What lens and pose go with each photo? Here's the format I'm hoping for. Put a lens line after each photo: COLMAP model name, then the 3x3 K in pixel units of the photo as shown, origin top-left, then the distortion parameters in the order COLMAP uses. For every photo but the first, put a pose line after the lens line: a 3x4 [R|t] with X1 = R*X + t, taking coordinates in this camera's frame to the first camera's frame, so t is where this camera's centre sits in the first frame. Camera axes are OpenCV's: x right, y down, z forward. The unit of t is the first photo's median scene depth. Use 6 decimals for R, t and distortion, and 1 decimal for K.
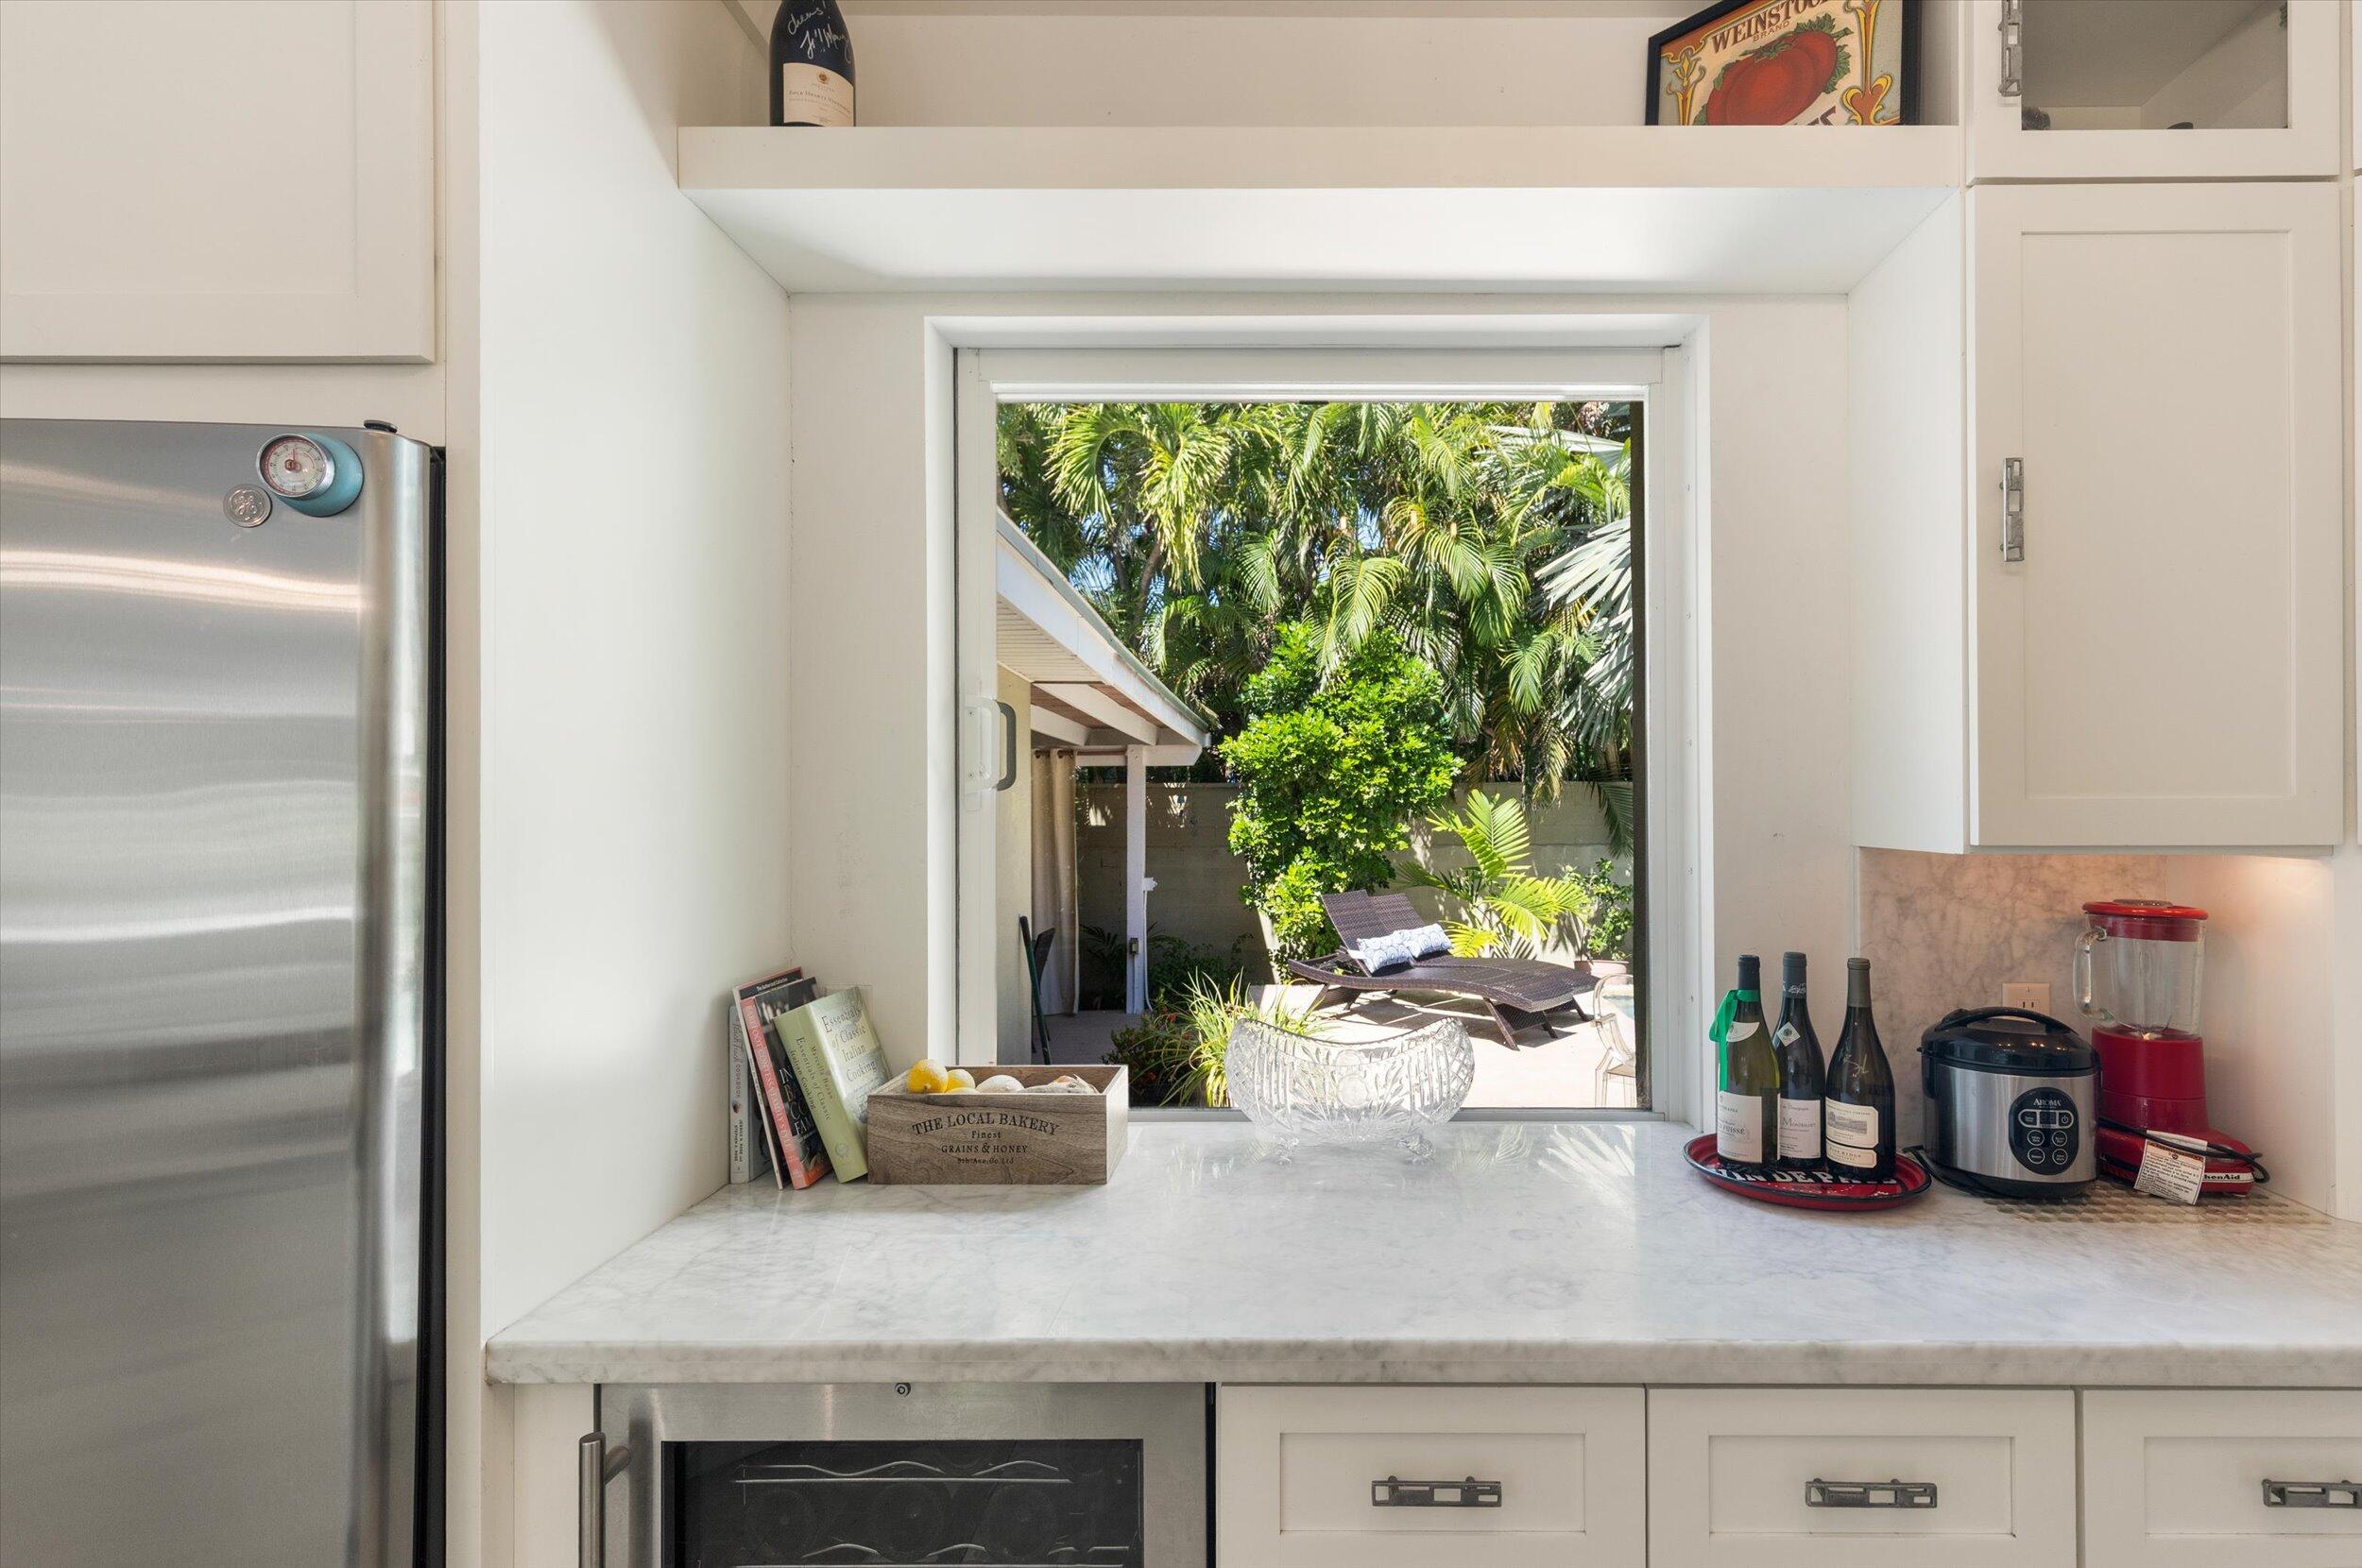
lens RADIAL K [[1292.0, 0, 1180.2], [0, 1292.0, 795.6], [0, 0, 1]] dist [0.000785, 0.001320]
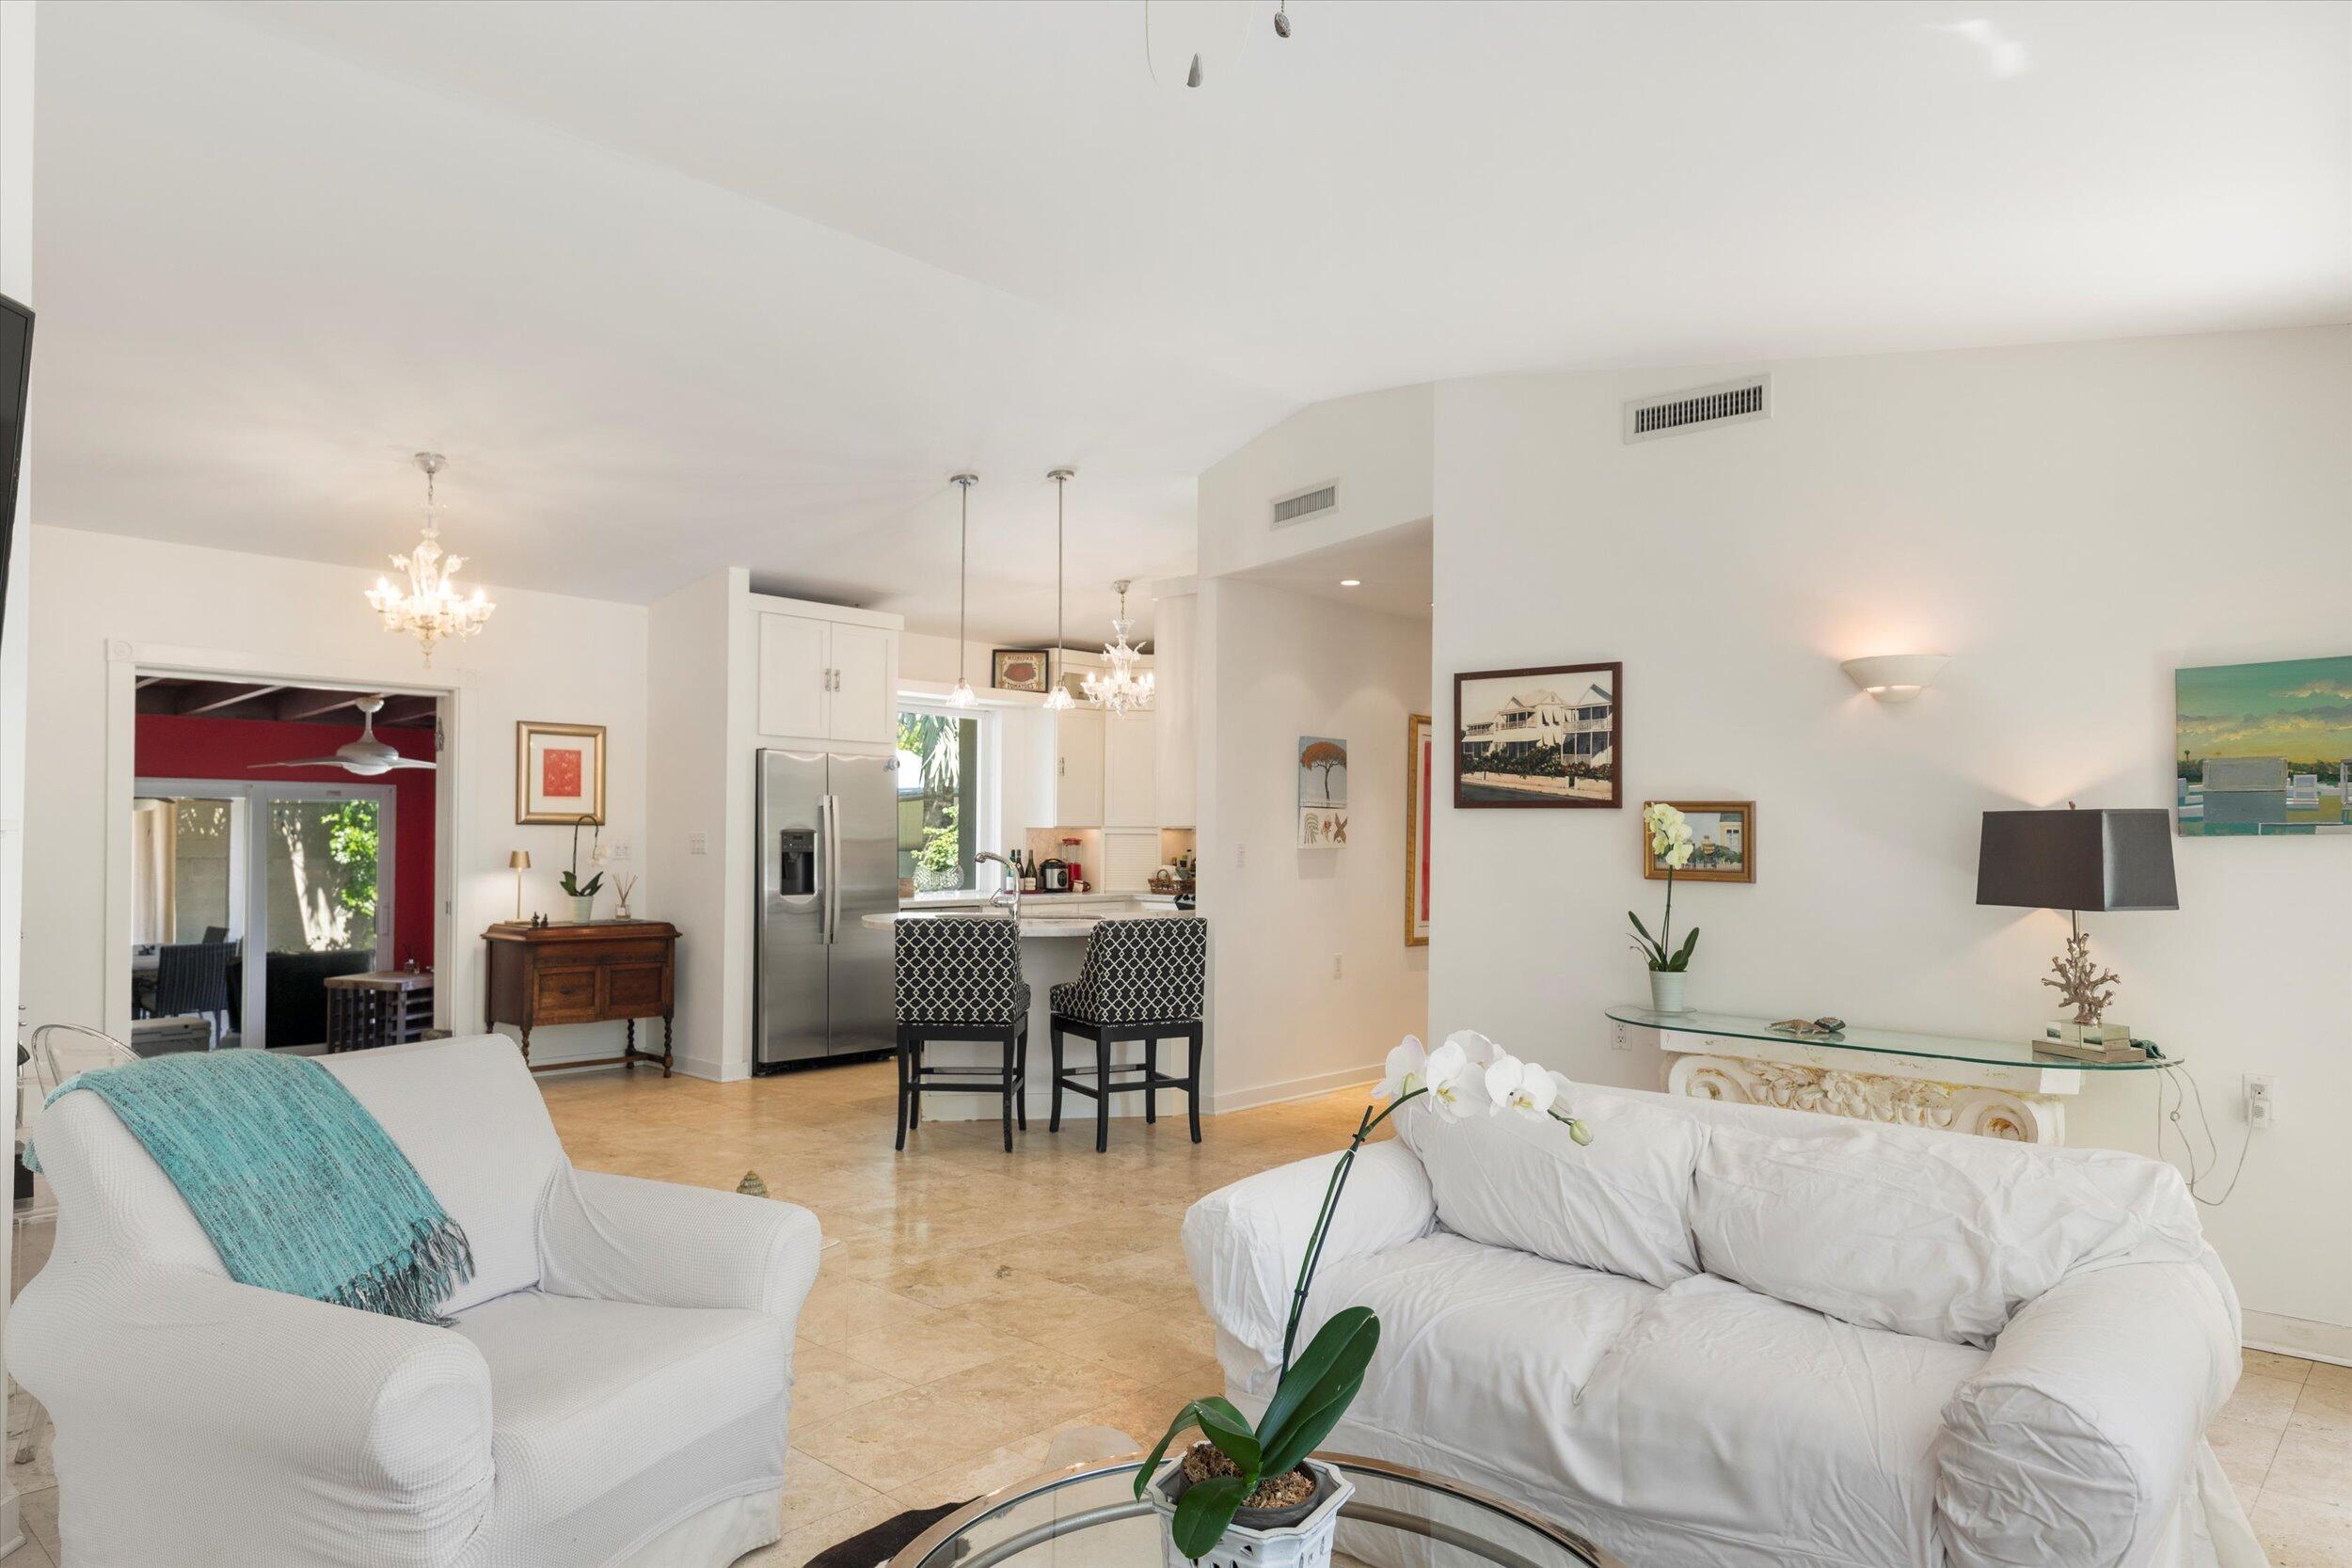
lens RADIAL K [[1286.6, 0, 1207.9], [0, 1286.6, 819.0], [0, 0, 1]] dist [0.000785, 0.001320]
pose [[0.648168, 0.013787, 0.761373, -2.900476], [-0.013124, 0.999890, -0.006933, 0.037011], [-0.761384, -0.005498, 0.648277, -2.819750]]
